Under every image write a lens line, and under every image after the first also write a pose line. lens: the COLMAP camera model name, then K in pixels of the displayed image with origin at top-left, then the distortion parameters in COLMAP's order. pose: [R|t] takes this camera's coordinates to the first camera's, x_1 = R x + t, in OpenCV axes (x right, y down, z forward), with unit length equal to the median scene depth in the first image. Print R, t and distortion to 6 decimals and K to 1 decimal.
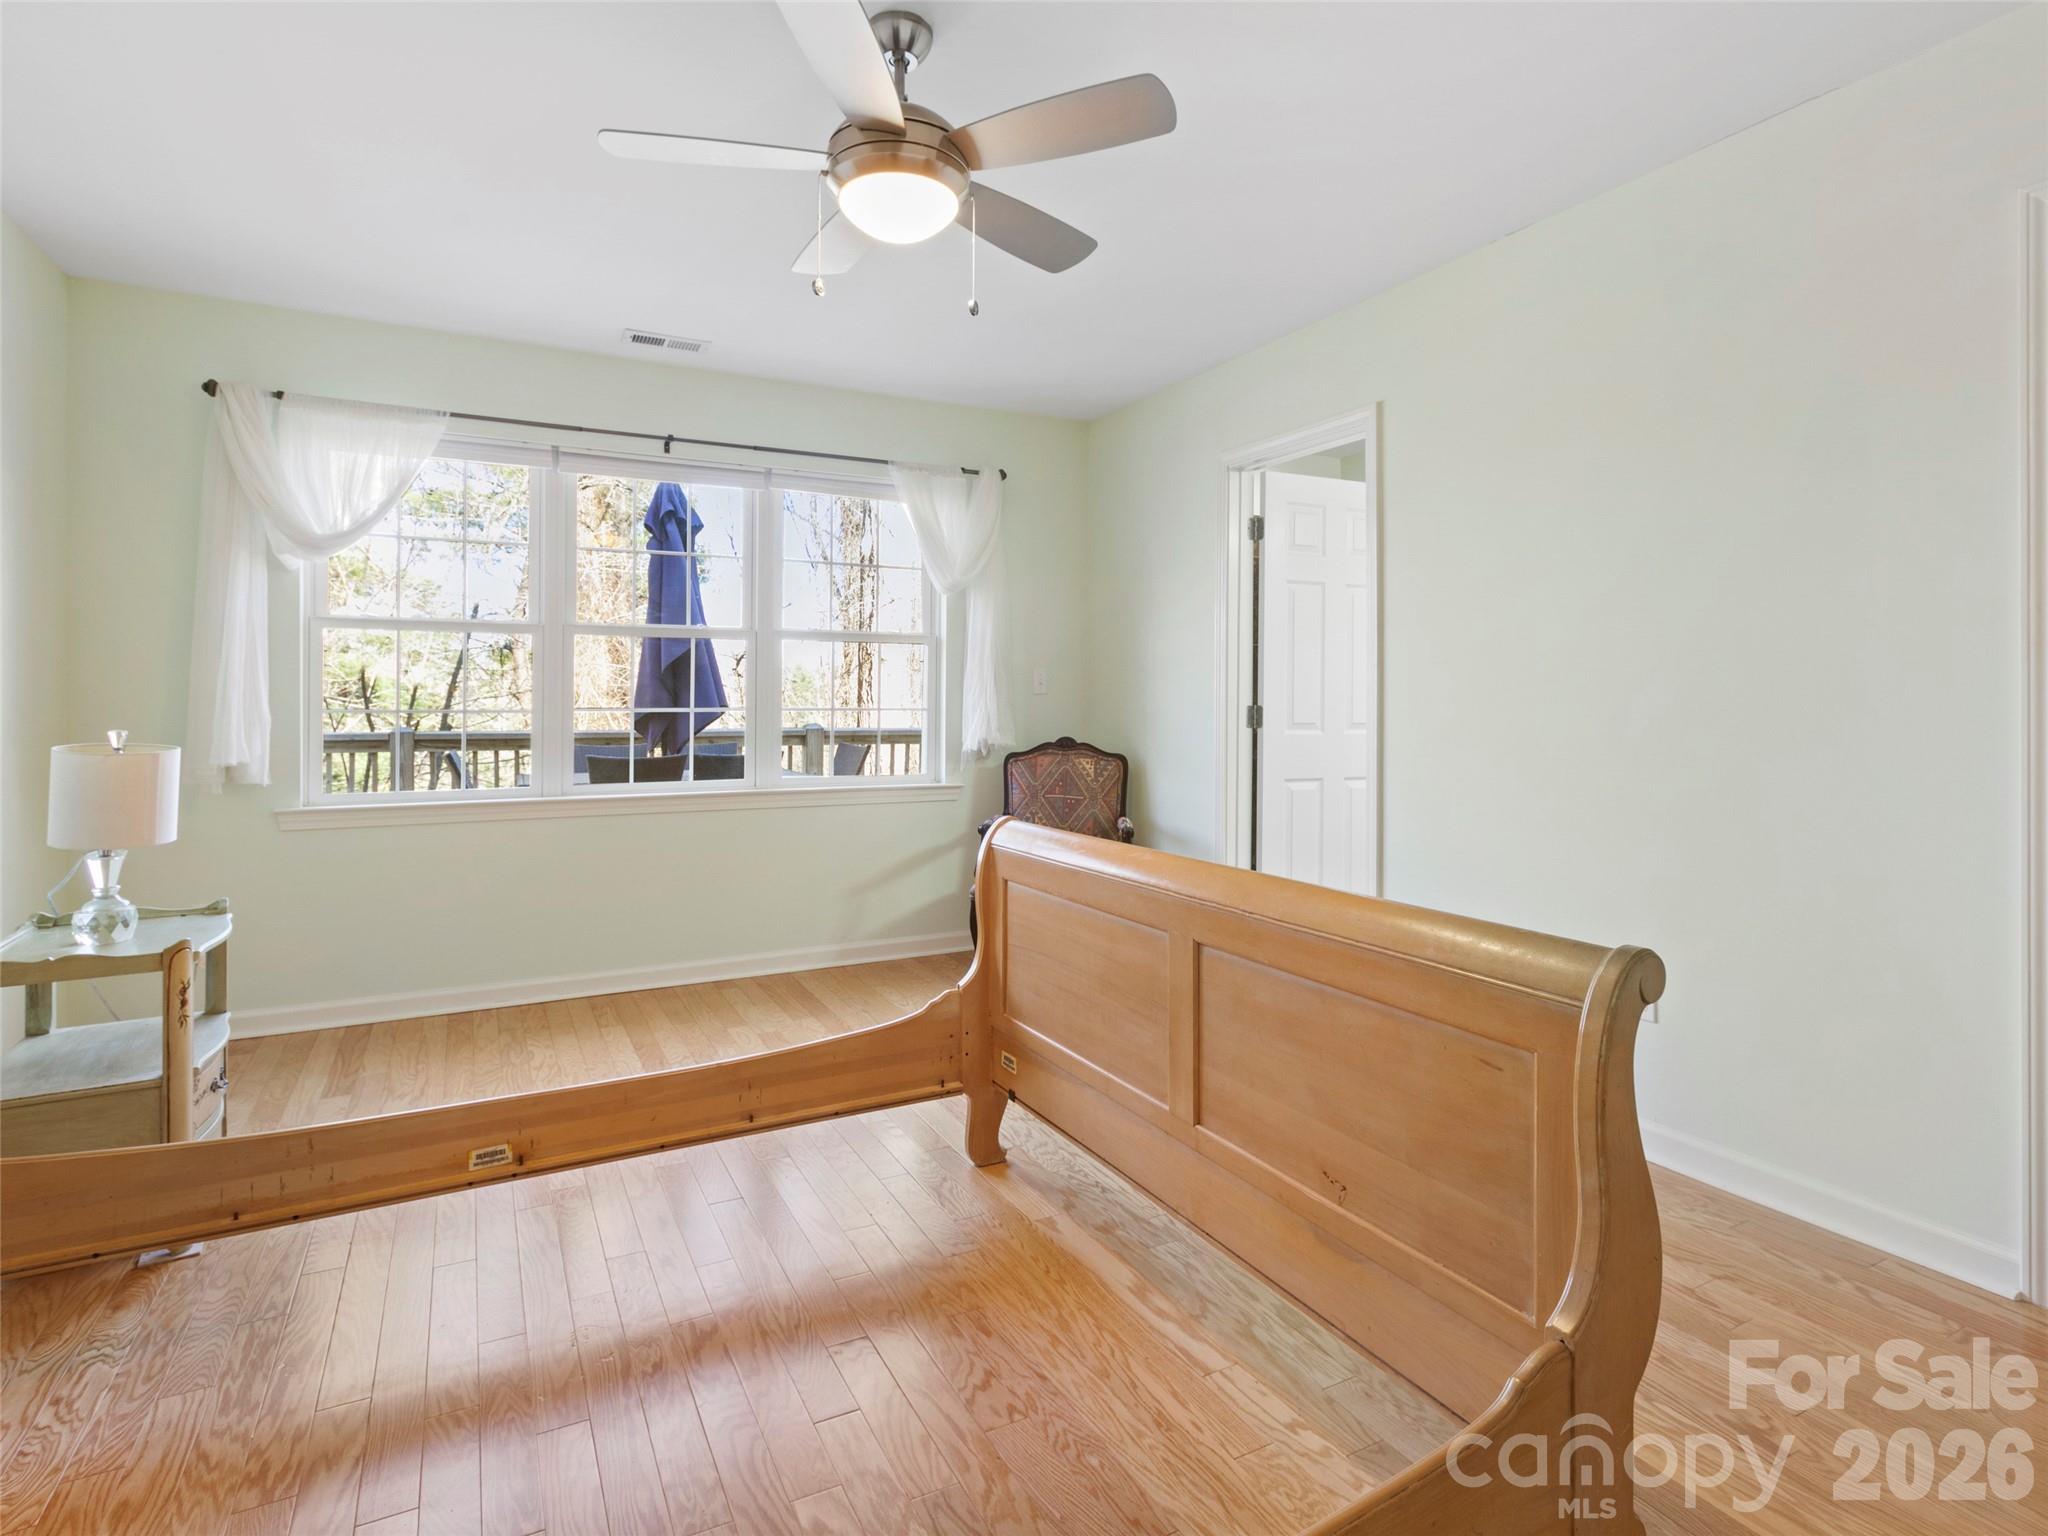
lens RADIAL K [[1046.1, 0, 1091.6], [0, 1046.1, 697.1], [0, 0, 1]] dist [0.003189, -0.000618]
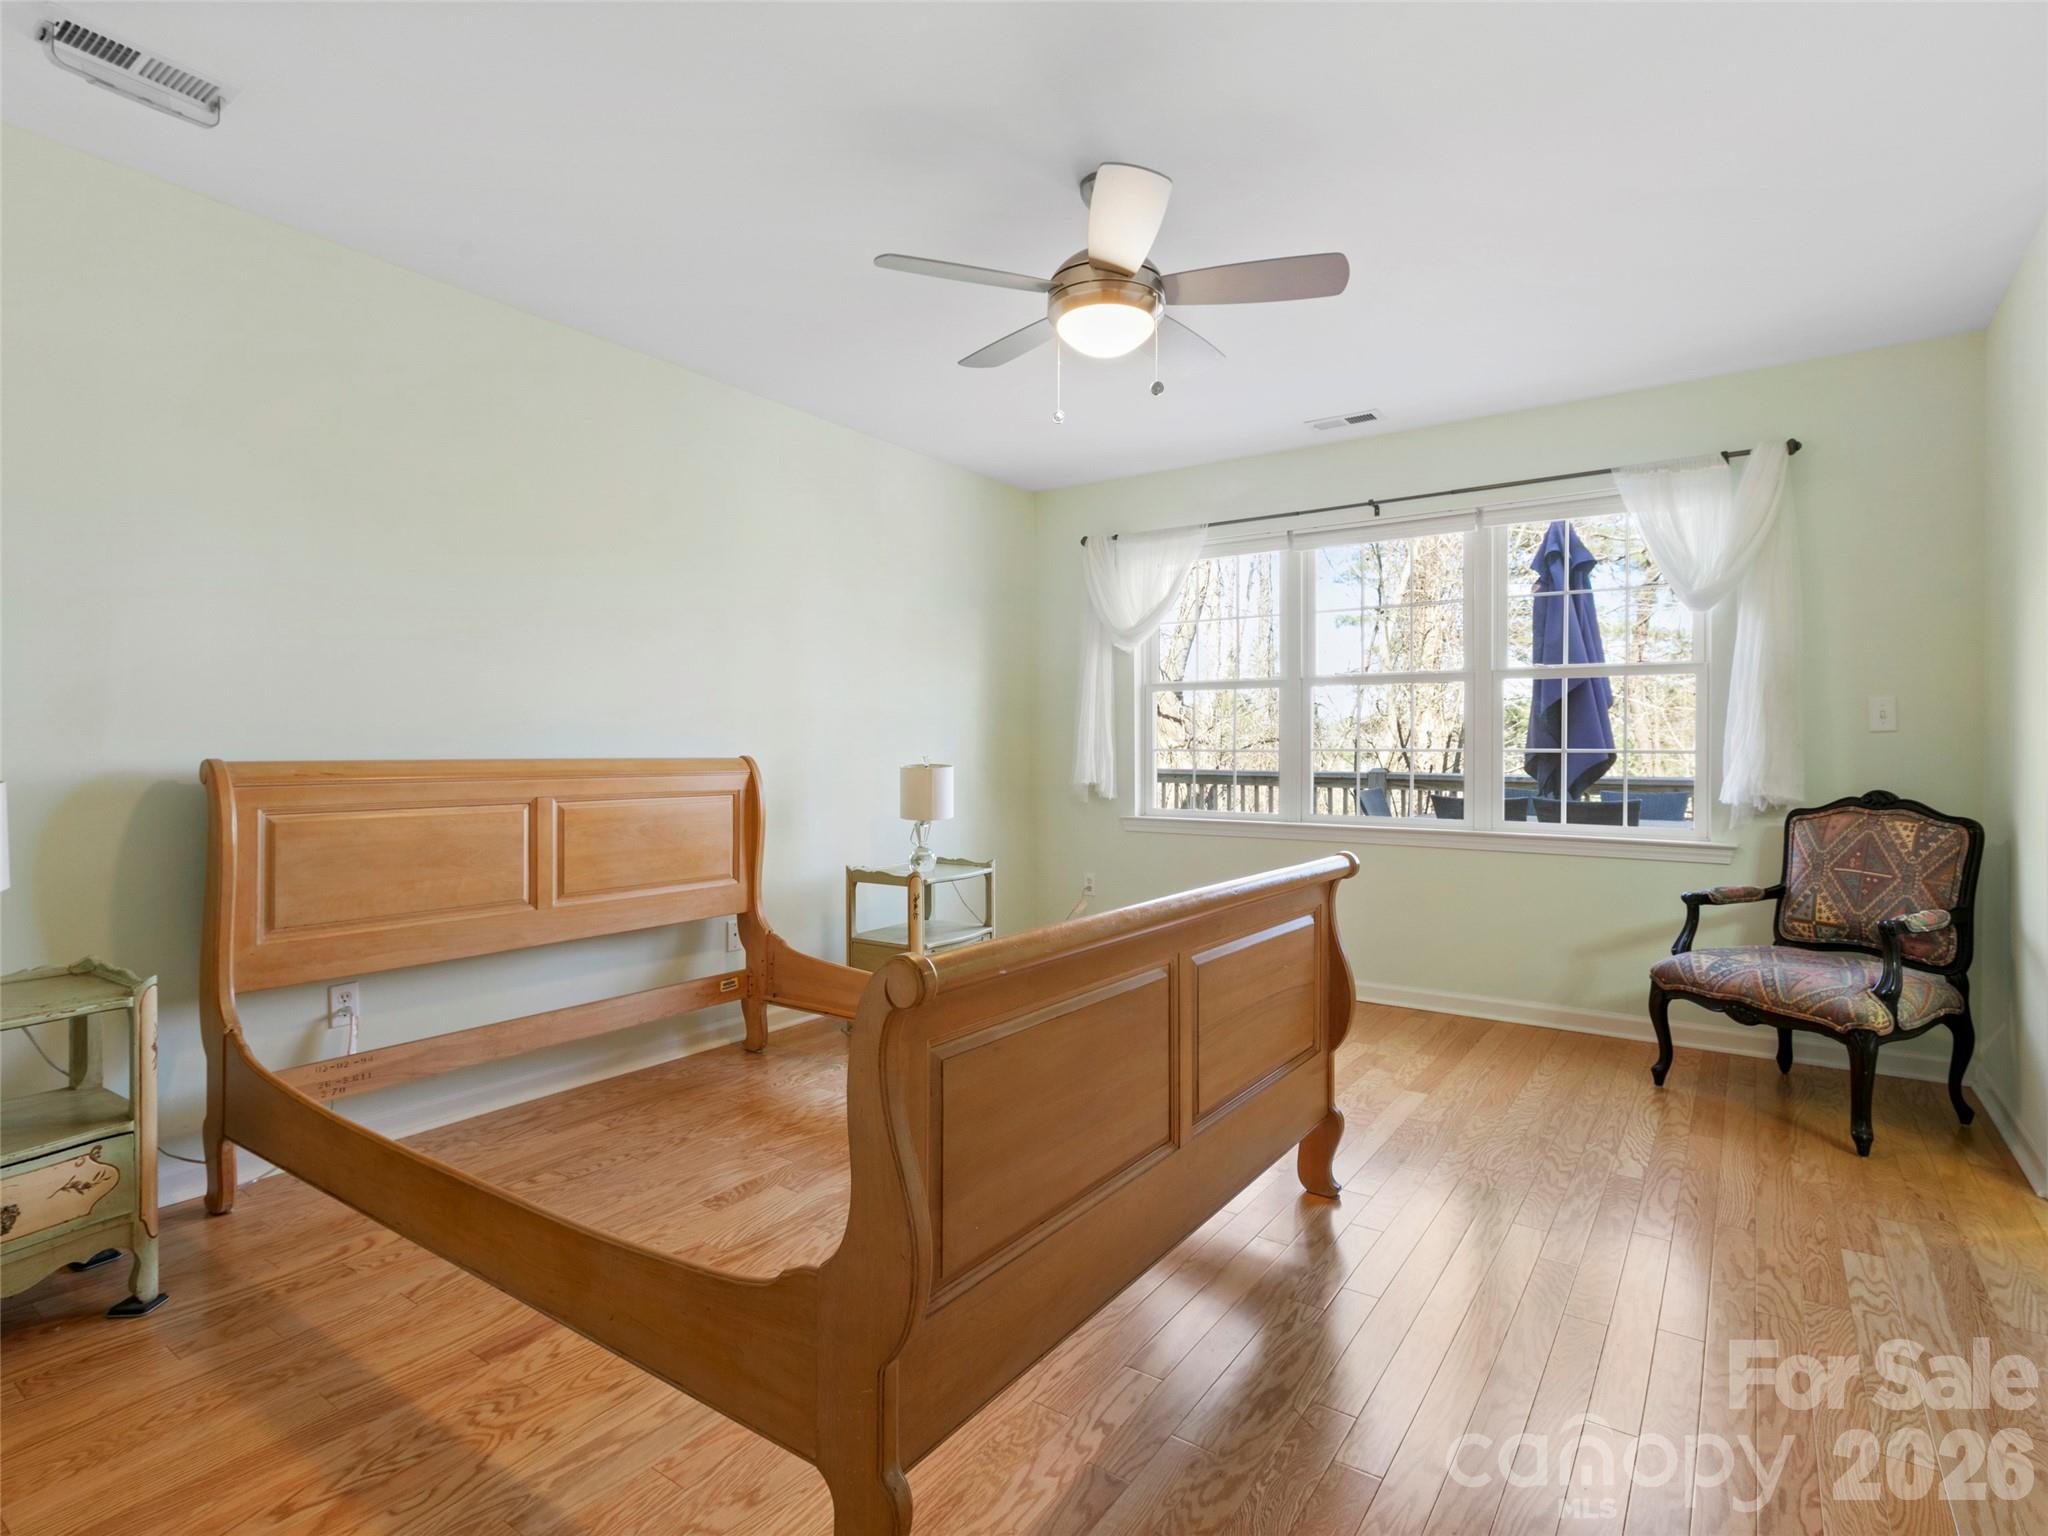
lens RADIAL K [[1046.1, 0, 1027.0], [0, 1046.1, 754.9], [0, 0, 1]] dist [0.003189, -0.000618]
pose [[0.449880, 0.010004, -0.893033, 0.361222], [0.003428, 0.999911, 0.012928, 0.002076], [0.893082, -0.008877, 0.449806, 0.152681]]
